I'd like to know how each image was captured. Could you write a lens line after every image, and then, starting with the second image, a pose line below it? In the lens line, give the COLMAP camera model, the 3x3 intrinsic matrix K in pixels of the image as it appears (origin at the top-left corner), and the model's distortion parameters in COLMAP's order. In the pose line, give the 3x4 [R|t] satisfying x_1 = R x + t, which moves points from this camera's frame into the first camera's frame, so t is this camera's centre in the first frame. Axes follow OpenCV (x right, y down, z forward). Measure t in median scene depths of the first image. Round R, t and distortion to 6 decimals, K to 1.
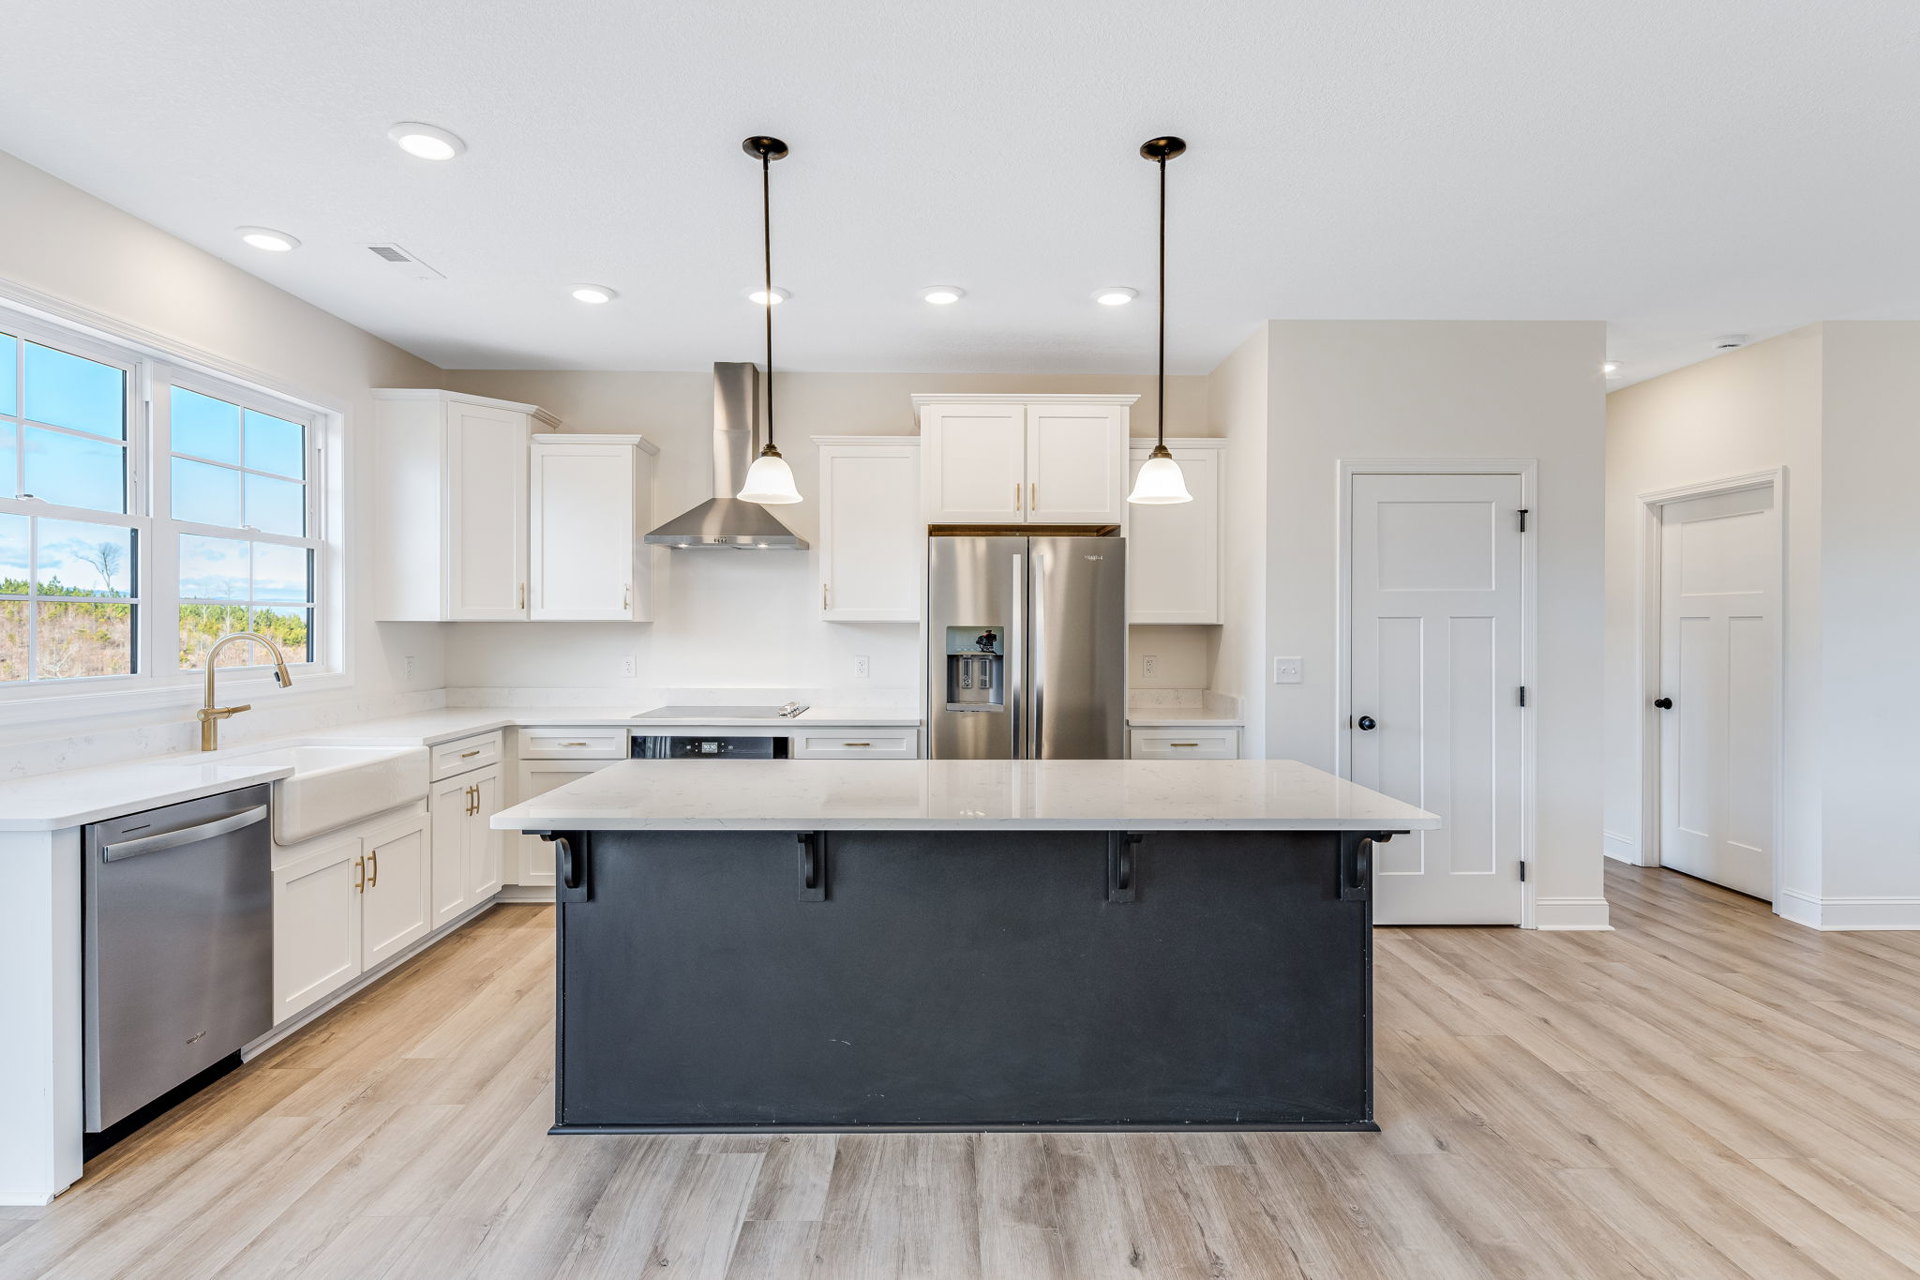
lens RADIAL K [[930.2, 0, 950.3], [0, 930.2, 630.7], [0, 0, 1]] dist [0.000407, -0.000211]
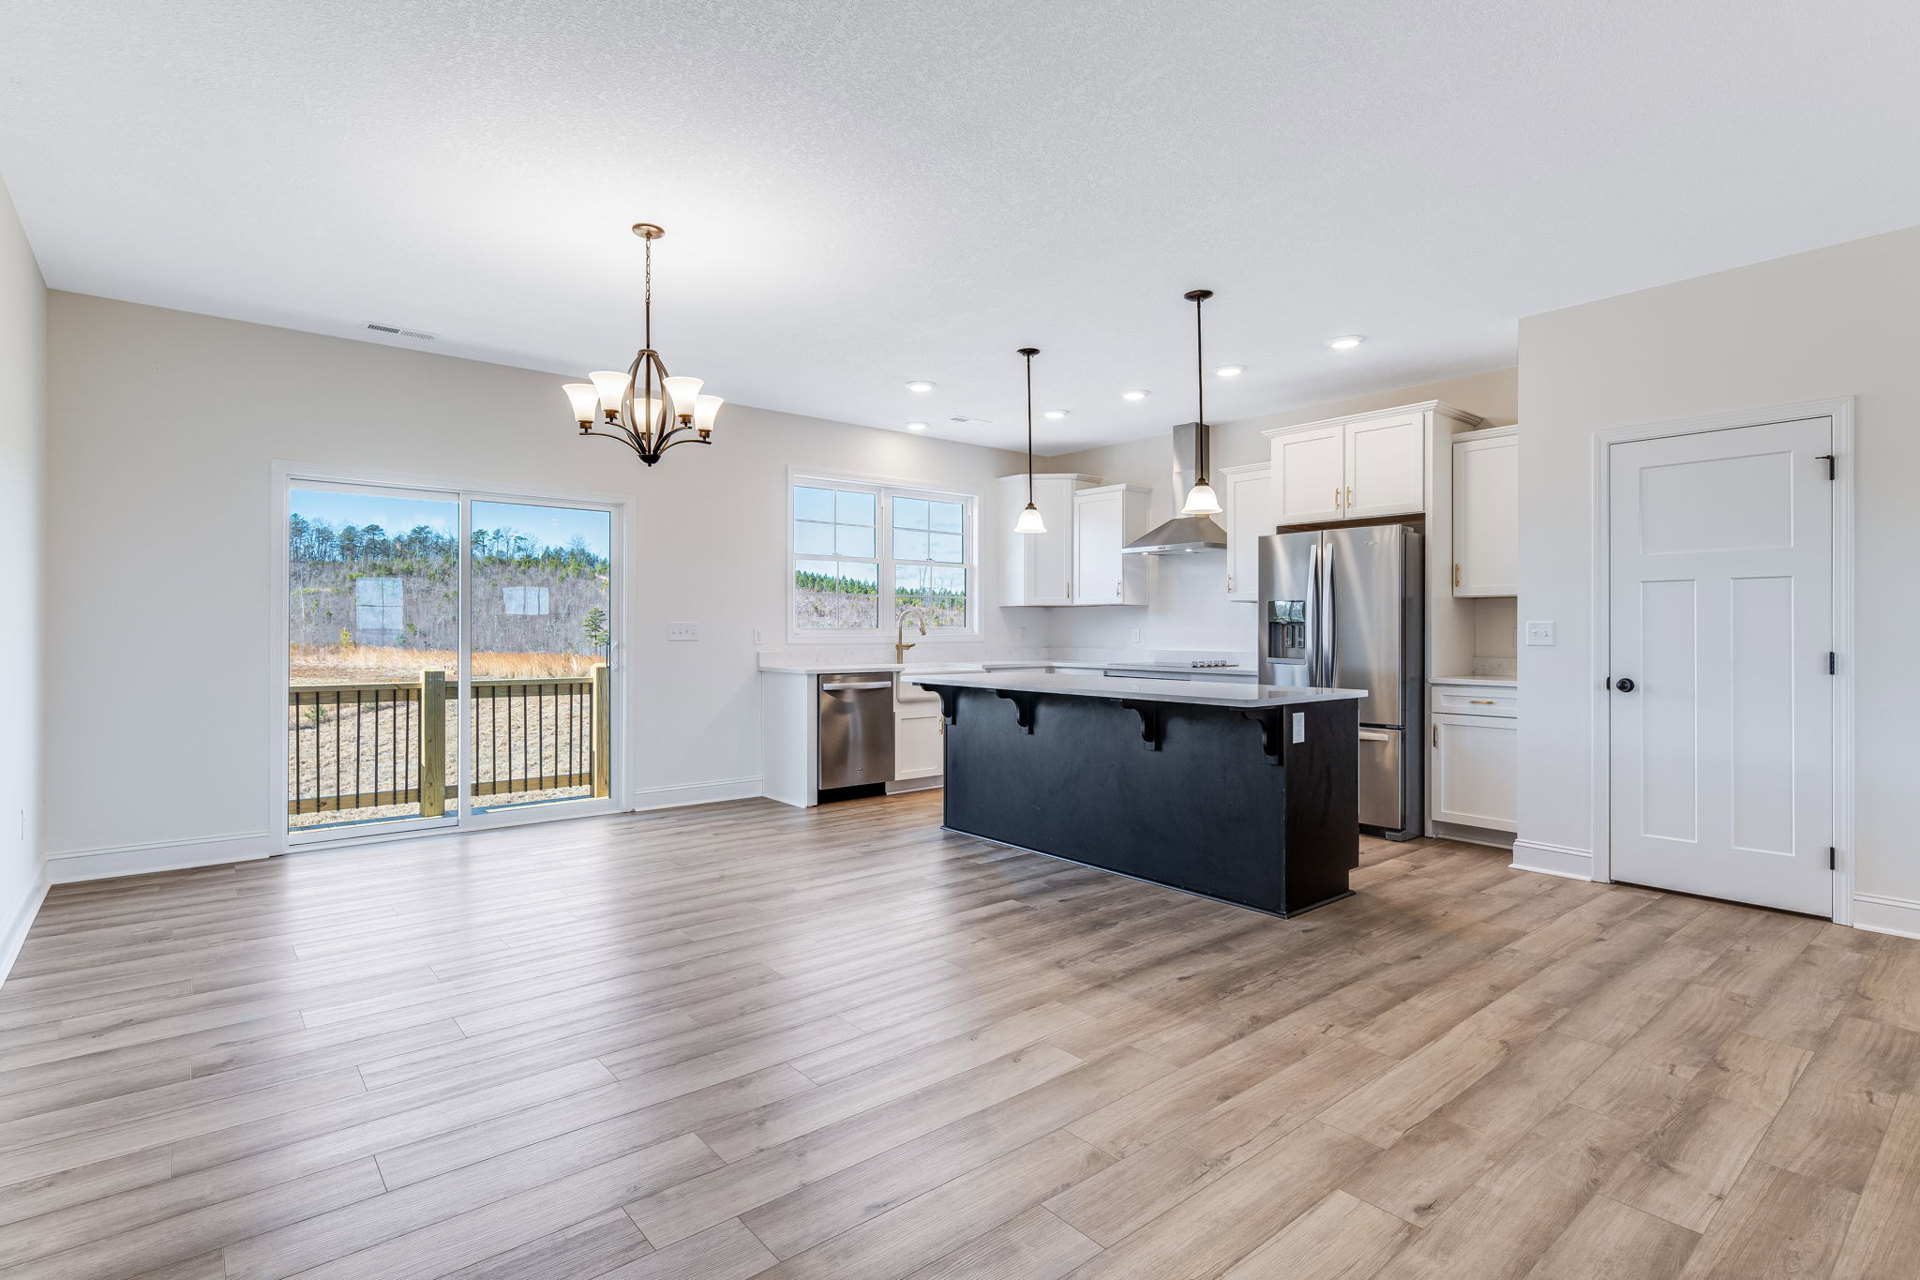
lens RADIAL K [[930.2, 0, 950.3], [0, 930.2, 630.7], [0, 0, 1]] dist [0.000407, -0.000211]
pose [[0.629273, 0.000163, -0.777184, 0.932046], [-0.005406, 0.999977, -0.004168, 0.057316], [0.777165, 0.006824, 0.629259, -0.269983]]
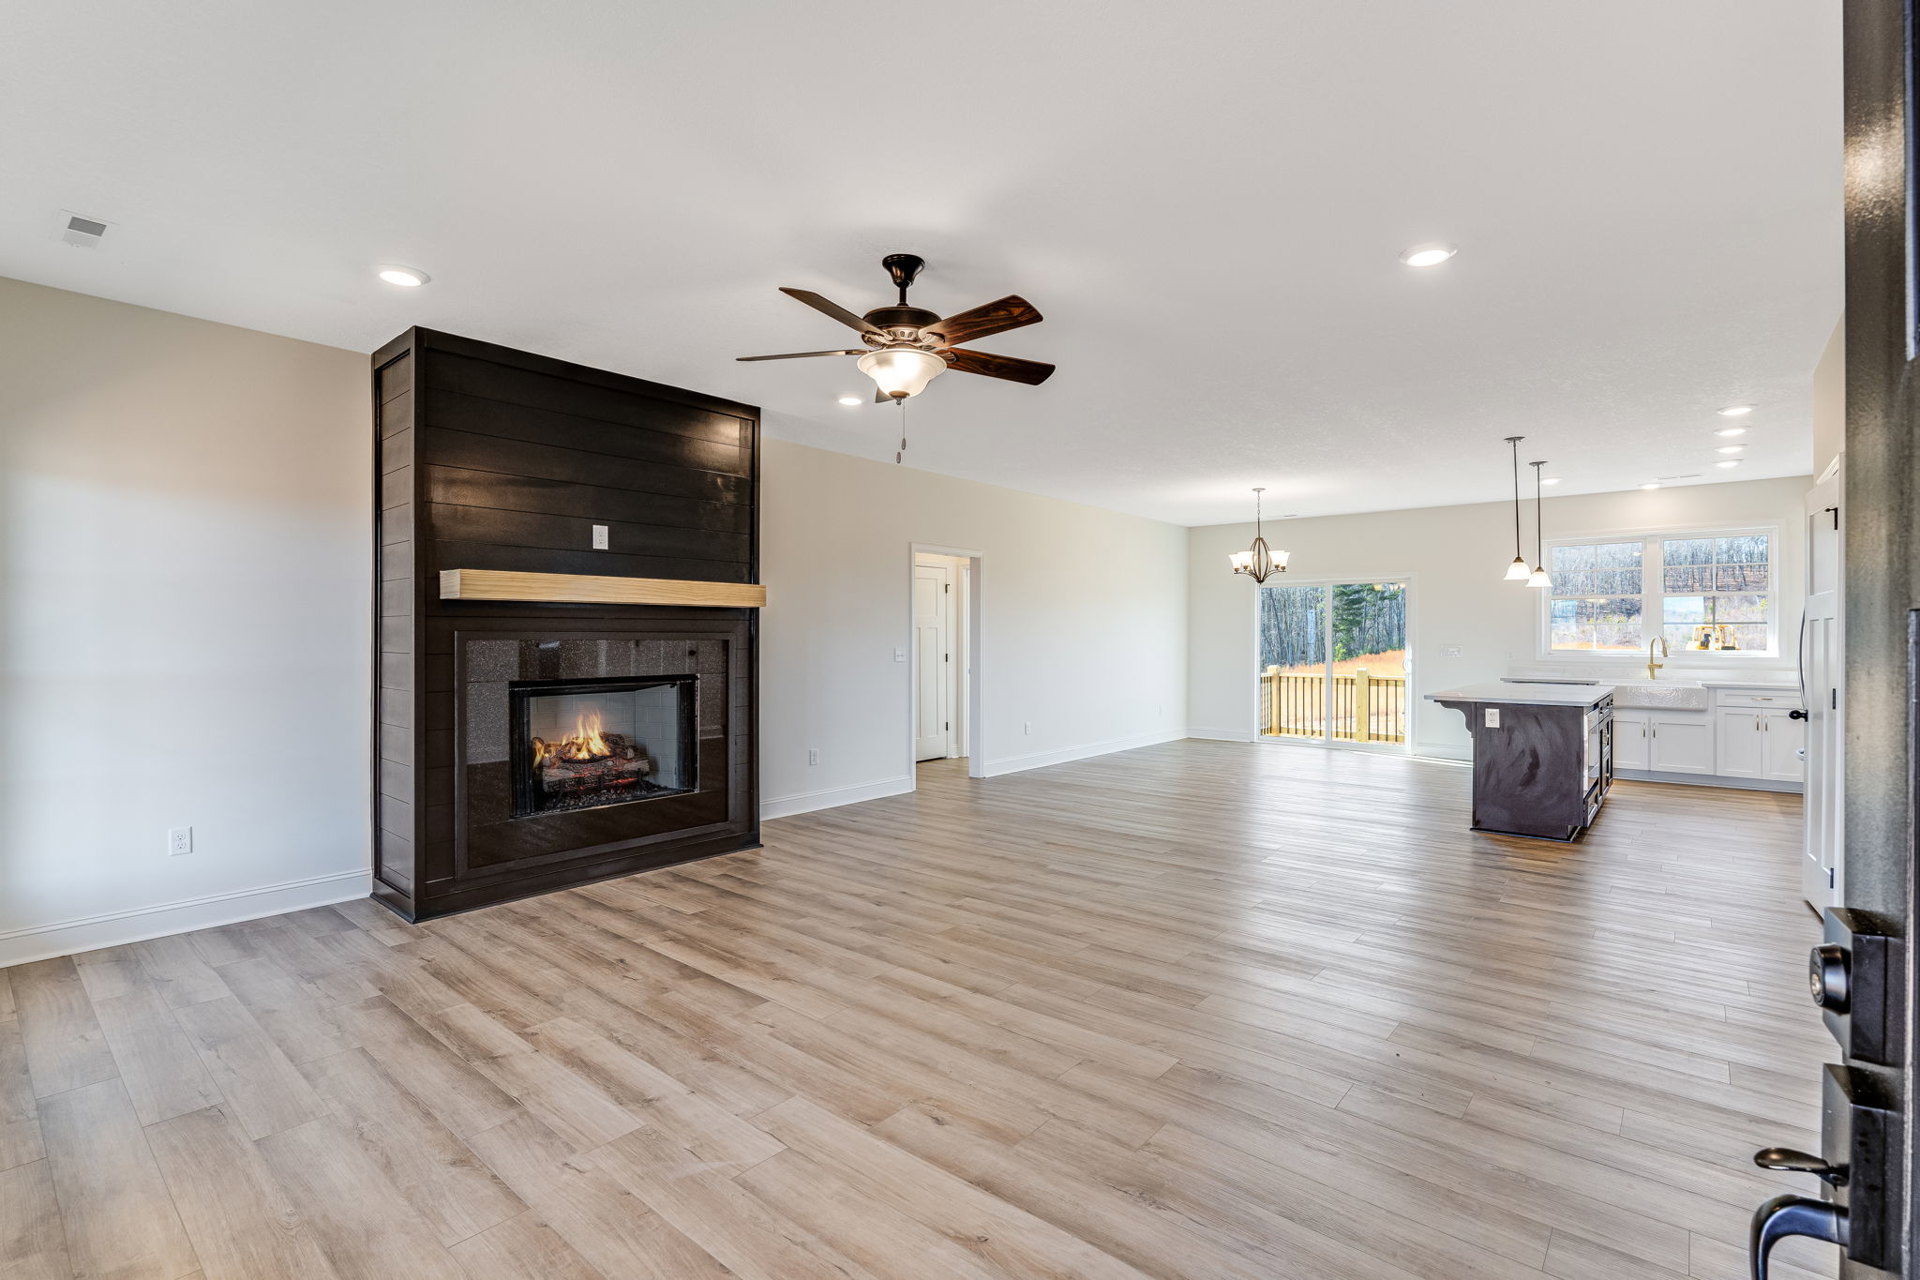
lens RADIAL K [[880.9, 0, 959.5], [0, 880.9, 632.7], [0, 0, 1]] dist [-0.013755, 0.000303]
pose [[-0.652834, -0.006006, -0.757477, 2.279782], [-0.008541, 0.999963, -0.000568, 0.011987], [0.757453, 0.006099, -0.652861, 1.081612]]
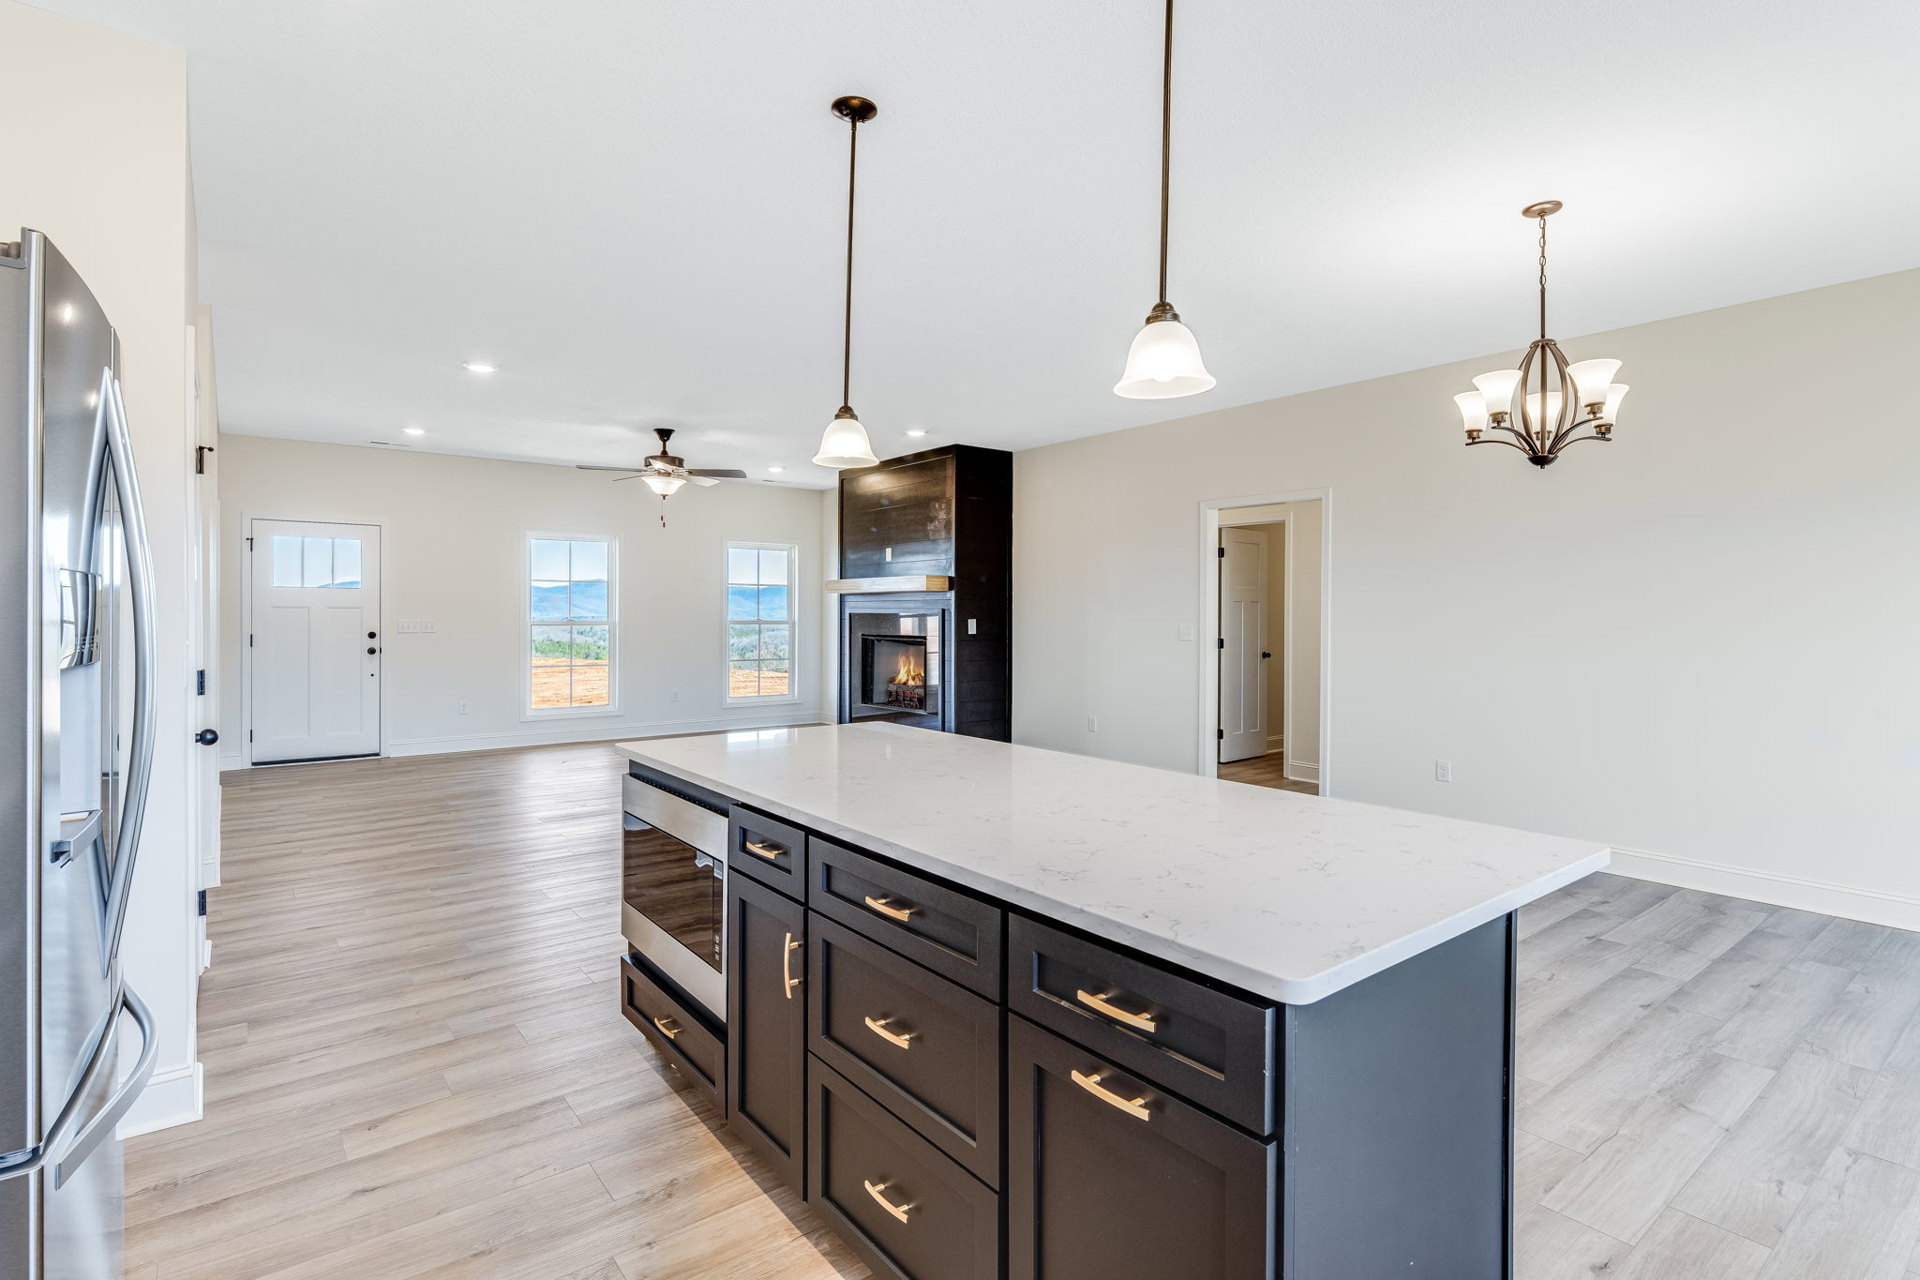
lens RADIAL K [[930.0, 0, 959.0], [0, 930.0, 620.5], [0, 0, 1]] dist [0.000915, -0.000684]
pose [[-0.608386, -0.010176, 0.793576, -0.480043], [0.001537, 0.999901, 0.014000, 0.010339], [-0.793640, 0.009737, -0.608310, 1.160588]]
